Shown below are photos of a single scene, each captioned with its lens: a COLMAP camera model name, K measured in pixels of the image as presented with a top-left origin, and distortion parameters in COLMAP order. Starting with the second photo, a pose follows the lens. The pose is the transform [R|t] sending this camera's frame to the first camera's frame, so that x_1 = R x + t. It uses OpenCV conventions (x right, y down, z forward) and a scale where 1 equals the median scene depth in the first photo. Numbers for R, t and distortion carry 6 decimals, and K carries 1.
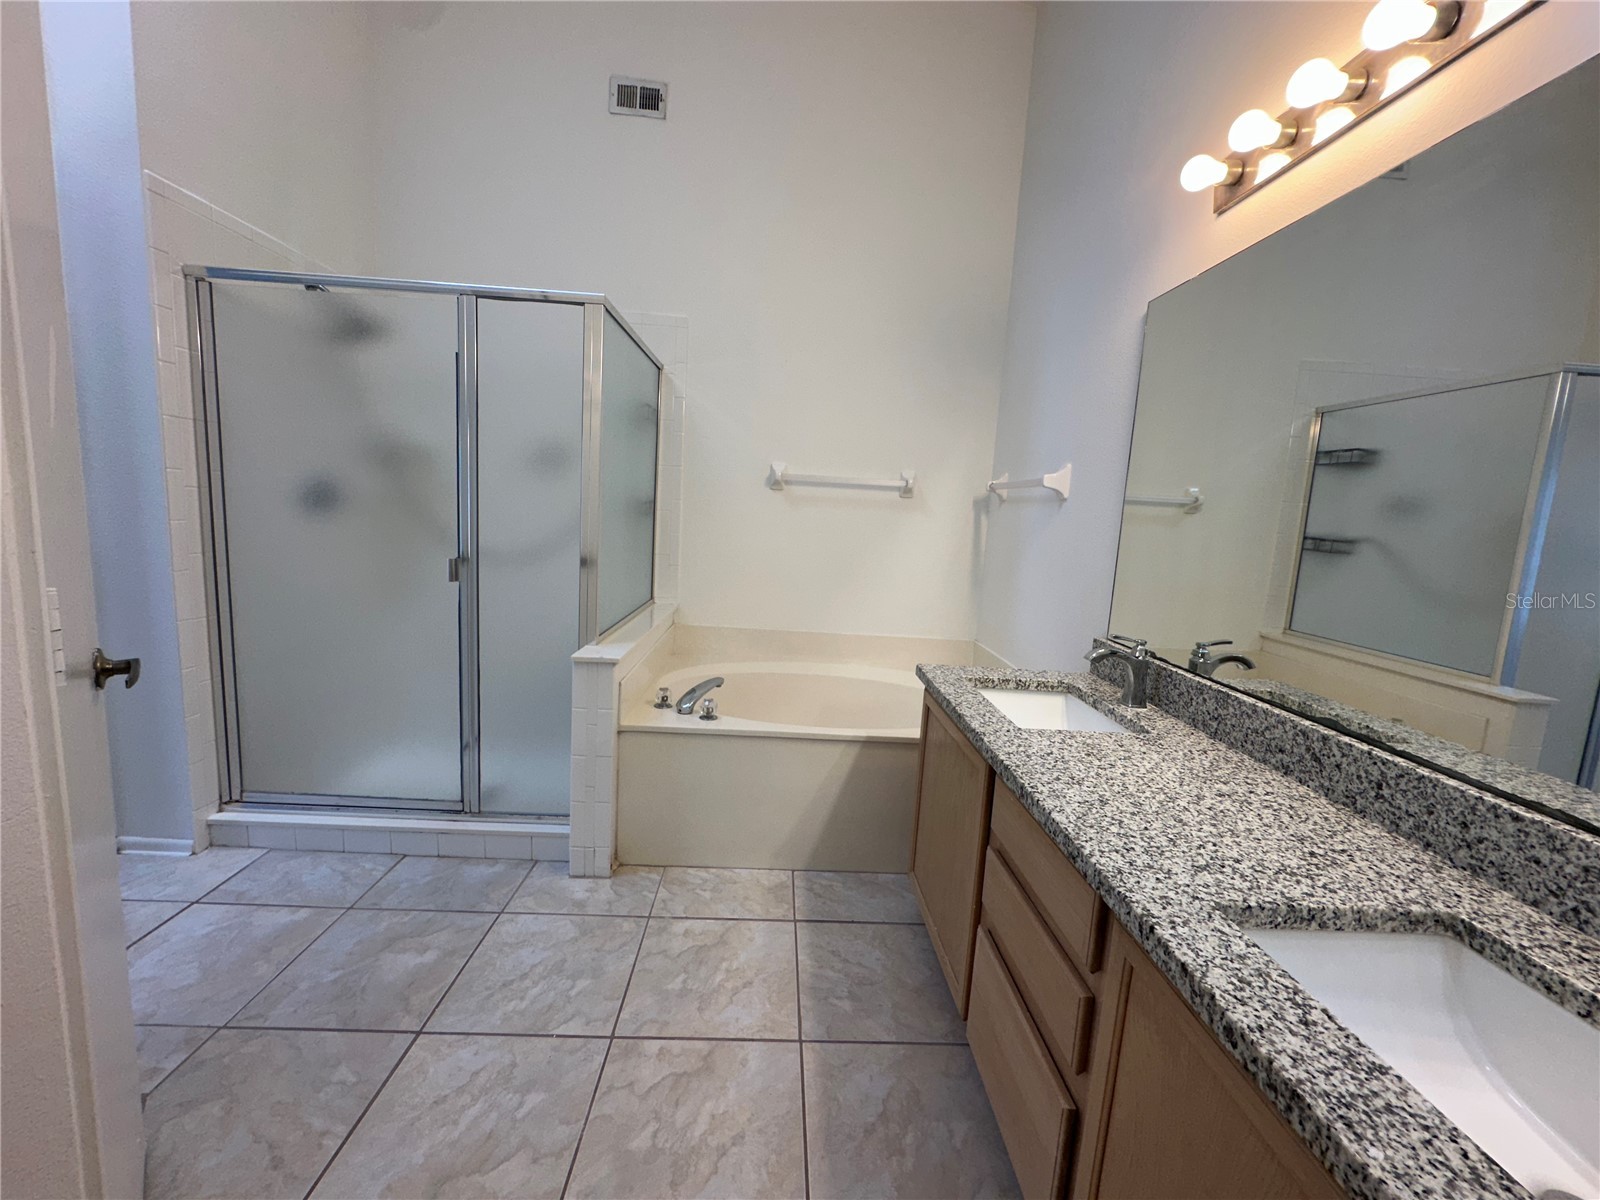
lens RADIAL K [[640.2, 0, 800.0], [0, 640.2, 600.0], [0, 0, 1]] dist [-0.005121, 0.001018]
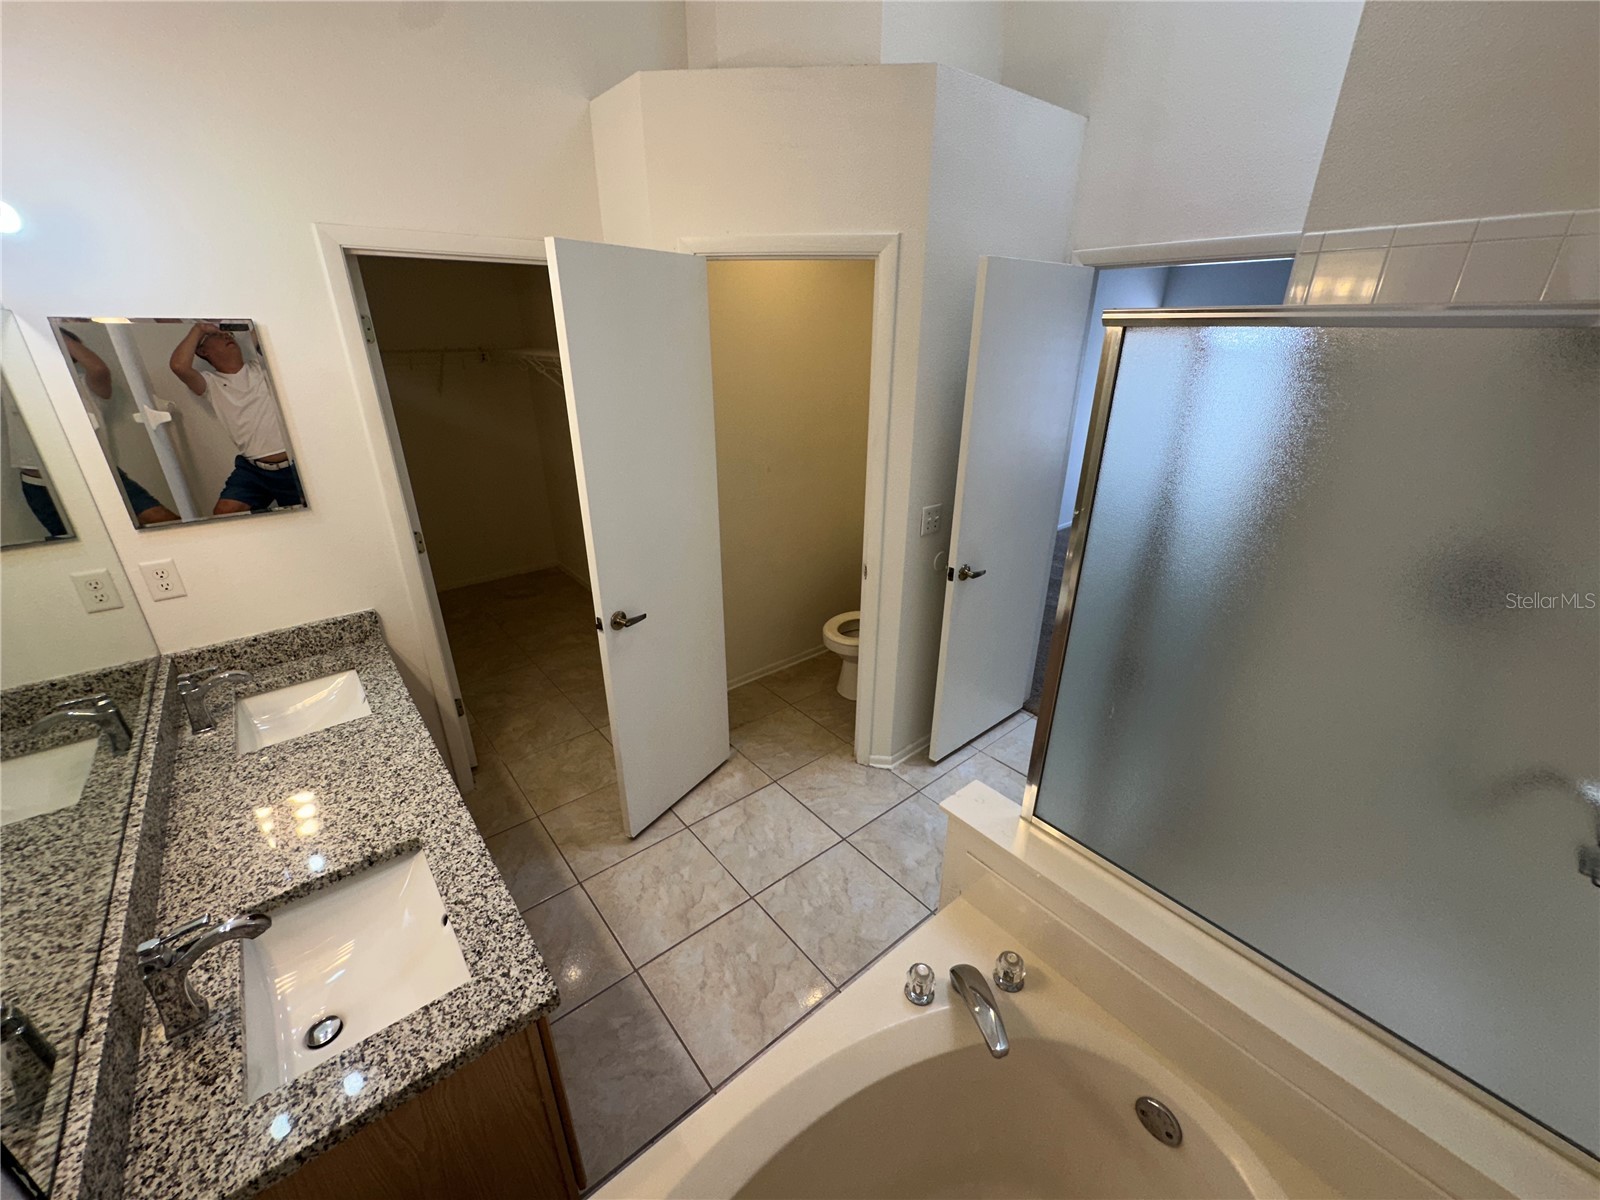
lens RADIAL K [[640.2, 0, 800.0], [0, 640.2, 600.0], [0, 0, 1]] dist [-0.005121, 0.001018]
pose [[-0.793315, 0.181115, -0.581248, 0.495086], [-0.133429, 0.879791, 0.456250, -0.860217], [0.594011, 0.439505, -0.673785, 2.416348]]
